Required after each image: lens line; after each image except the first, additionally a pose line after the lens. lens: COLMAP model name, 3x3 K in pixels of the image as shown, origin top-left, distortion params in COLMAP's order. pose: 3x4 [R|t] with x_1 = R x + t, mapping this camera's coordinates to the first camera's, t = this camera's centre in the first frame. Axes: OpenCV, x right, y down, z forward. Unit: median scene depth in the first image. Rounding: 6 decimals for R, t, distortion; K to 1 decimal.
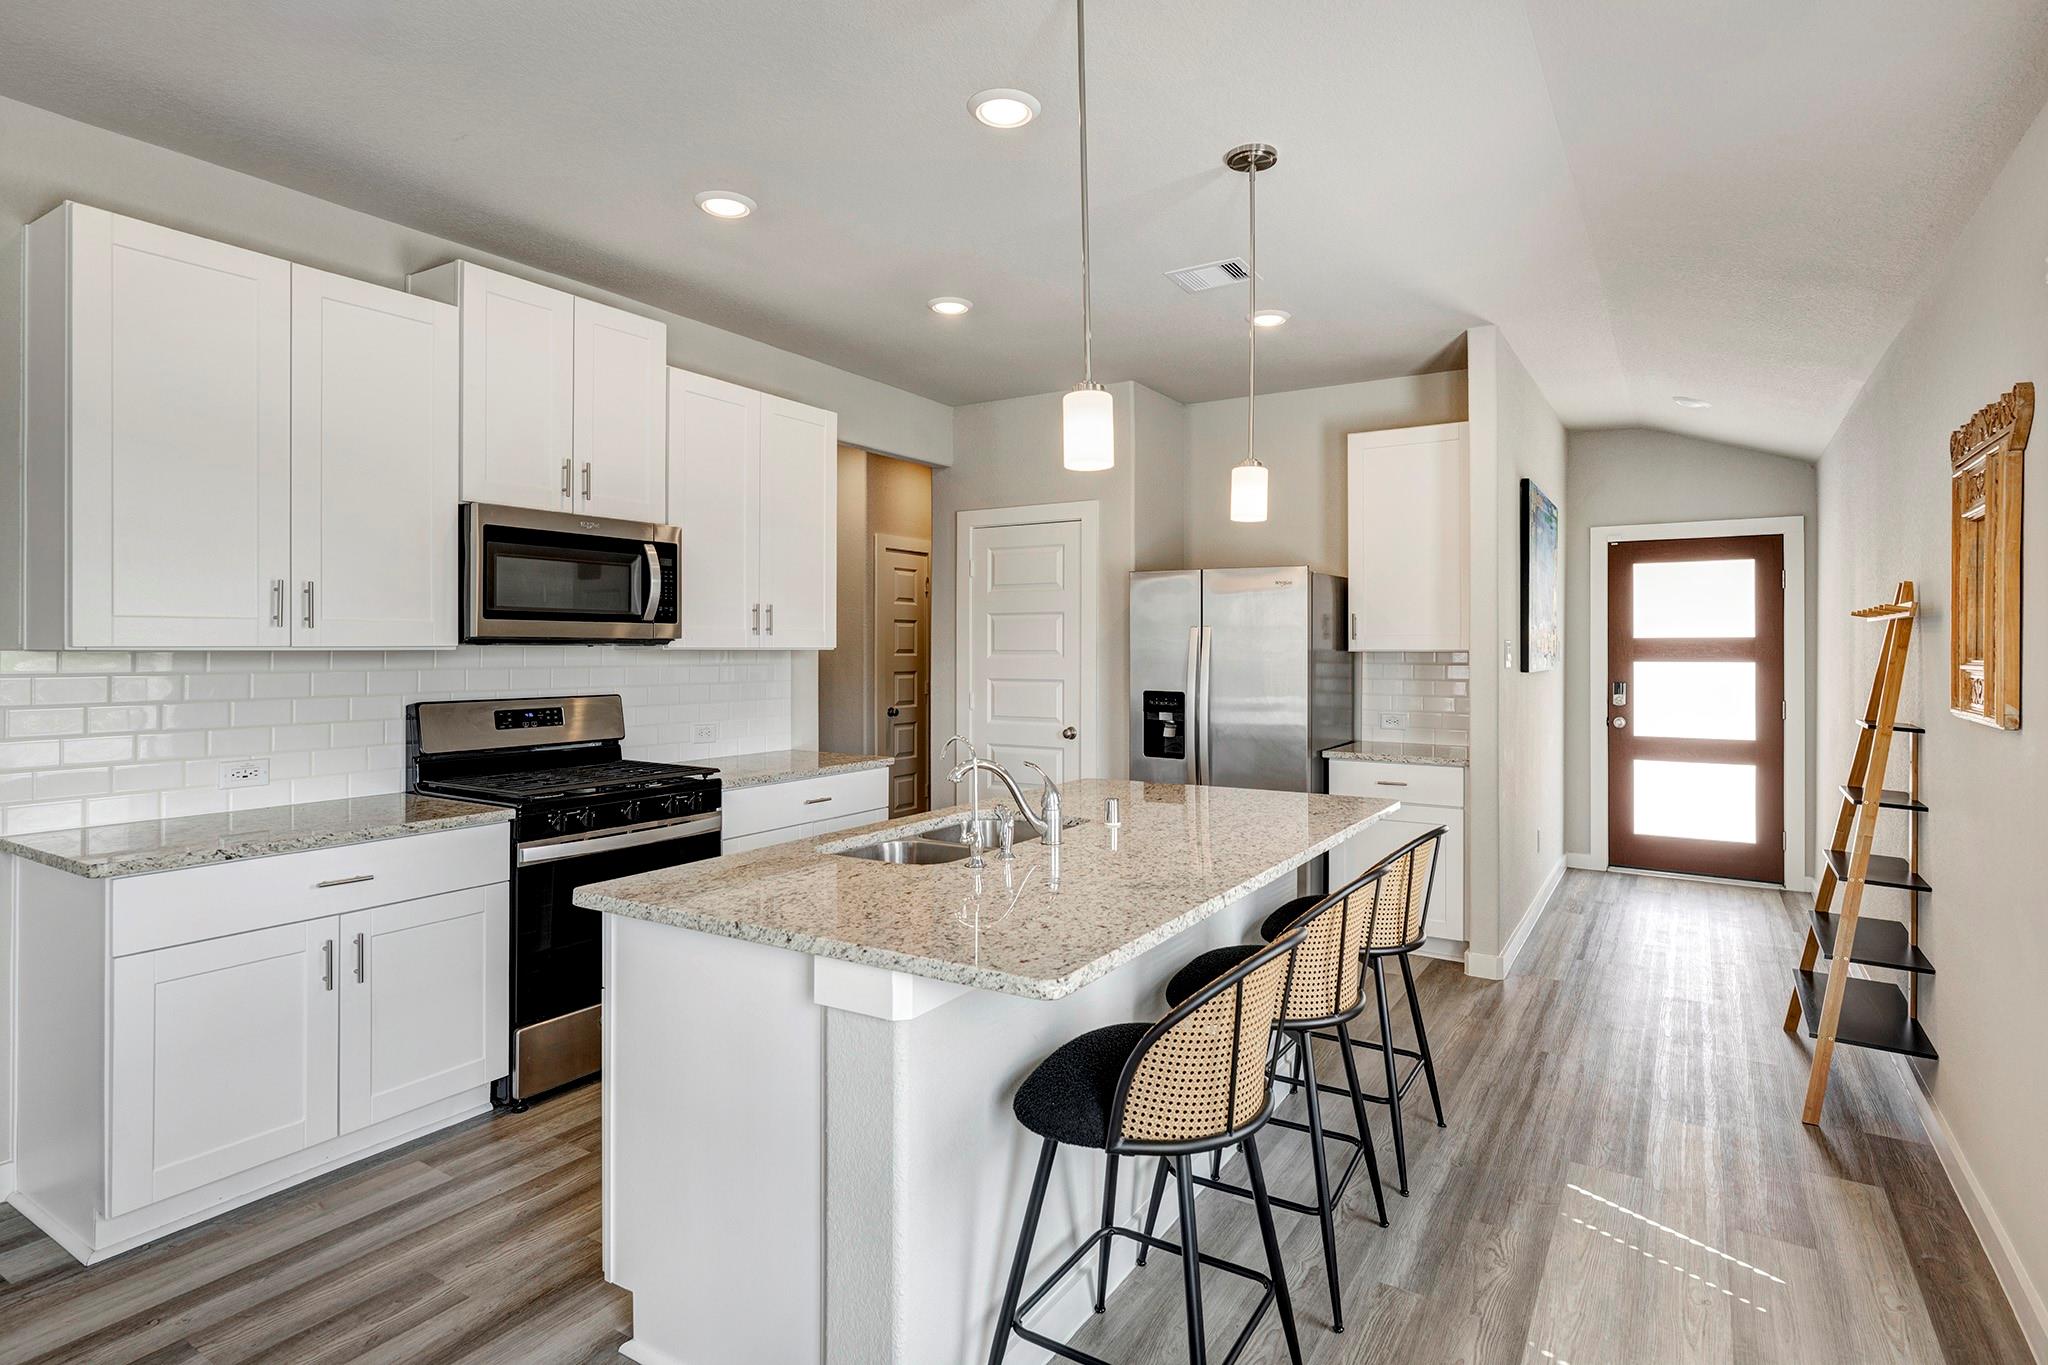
lens RADIAL K [[1113.3, 0, 1031.7], [0, 1113.3, 652.3], [0, 0, 1]] dist [-0.003187, -0.000688]
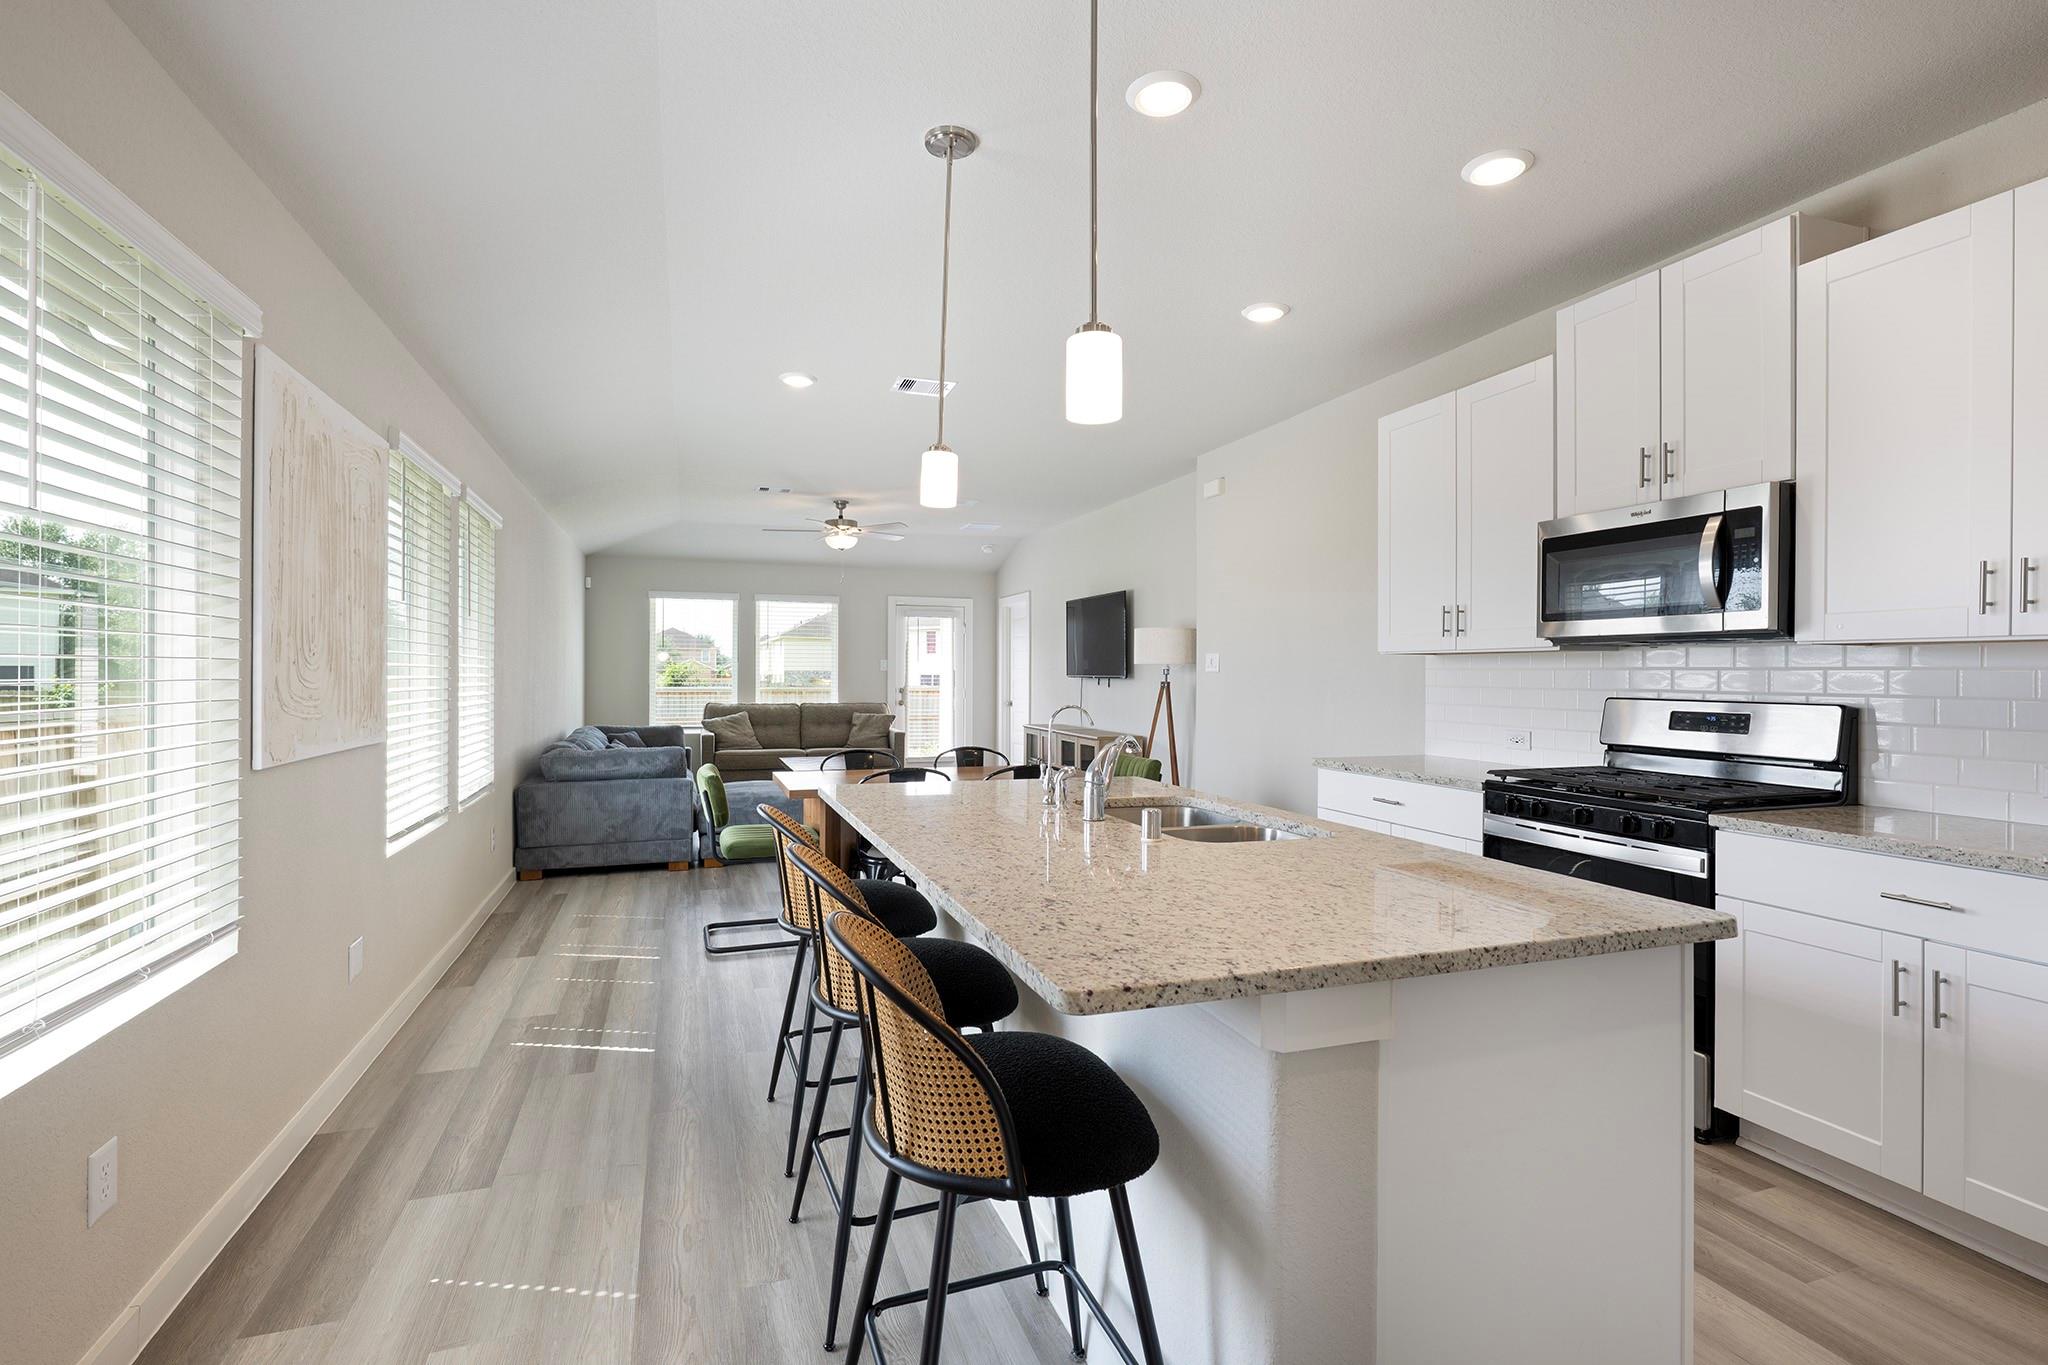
lens RADIAL K [[929.5, 0, 1024.0], [0, 929.5, 682.5], [0, 0, 1]] dist [0.000943, 0.000096]
pose [[-0.635647, 0.009213, -0.771925, 0.567223], [-0.007314, 0.999812, 0.017956, 0.018119], [0.771945, 0.017059, -0.635460, 1.171592]]
